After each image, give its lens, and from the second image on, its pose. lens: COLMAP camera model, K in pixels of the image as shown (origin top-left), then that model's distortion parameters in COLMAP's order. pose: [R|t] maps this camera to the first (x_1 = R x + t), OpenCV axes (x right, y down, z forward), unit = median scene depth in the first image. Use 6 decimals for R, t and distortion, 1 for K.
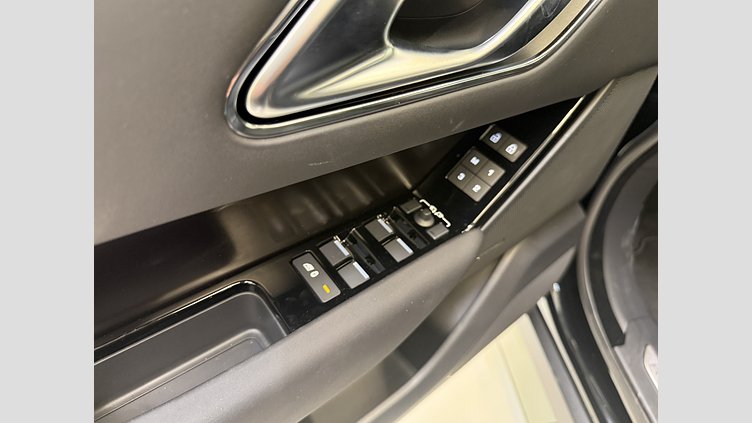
lens RADIAL K [[411.9, 0, 376.0], [0, 411.9, 211.5], [0, 0, 1]] dist [-0.002646, -0.000867]
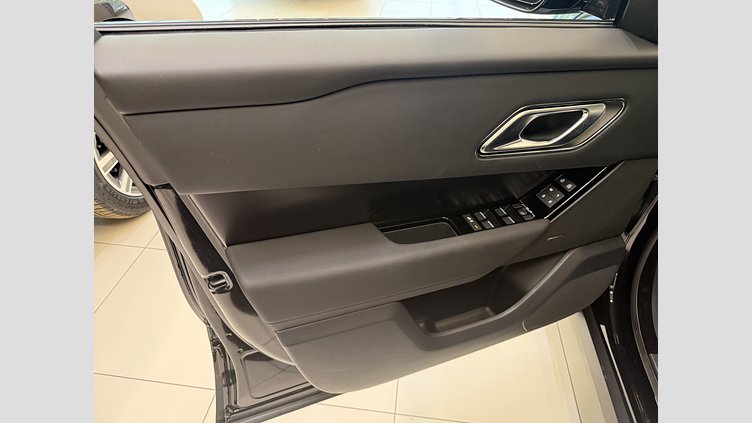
lens RADIAL K [[411.9, 0, 376.0], [0, 411.9, 211.5], [0, 0, 1]] dist [-0.002646, -0.000867]
pose [[0.958226, 0.159683, -0.237285, -0.108604], [-0.191363, 0.974525, -0.116966, 0.426021], [0.212563, 0.157487, 0.964373, -1.274293]]
